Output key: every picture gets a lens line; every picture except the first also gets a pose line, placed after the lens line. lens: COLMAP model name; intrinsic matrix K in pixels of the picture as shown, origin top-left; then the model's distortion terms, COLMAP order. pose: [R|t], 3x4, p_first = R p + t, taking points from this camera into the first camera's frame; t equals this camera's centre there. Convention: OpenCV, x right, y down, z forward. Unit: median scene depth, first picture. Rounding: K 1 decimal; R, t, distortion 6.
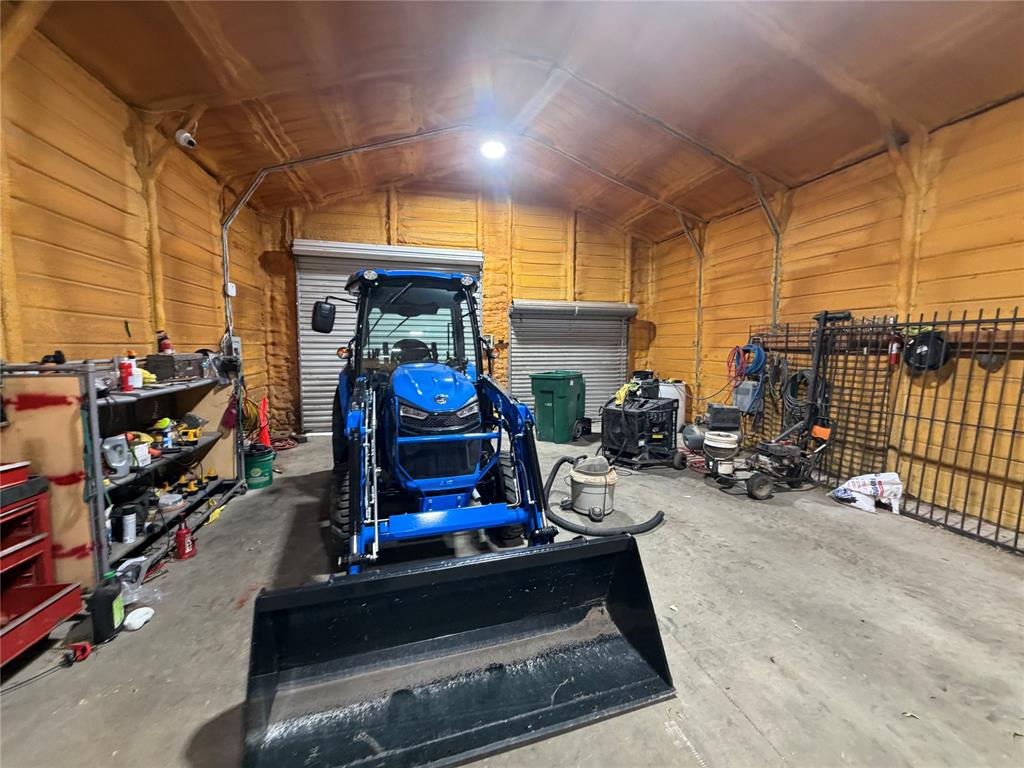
lens RADIAL K [[407.1, 0, 512.0], [0, 407.1, 384.0], [0, 0, 1]] dist [-0.000777, 0.000435]
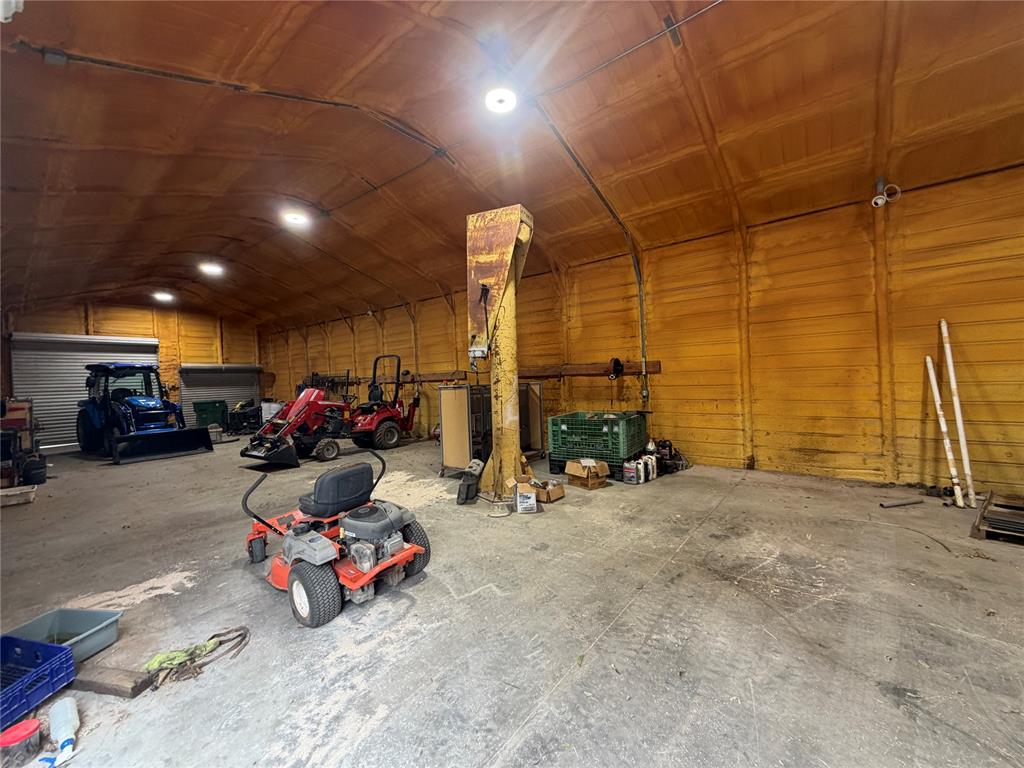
lens RADIAL K [[407.1, 0, 512.0], [0, 407.1, 384.0], [0, 0, 1]] dist [-0.000777, 0.000435]
pose [[0.789010, -0.040347, 0.613054, 0.055192], [0.093190, 0.994155, -0.054508, 0.132782], [-0.607271, 0.100138, 0.788159, -1.437200]]
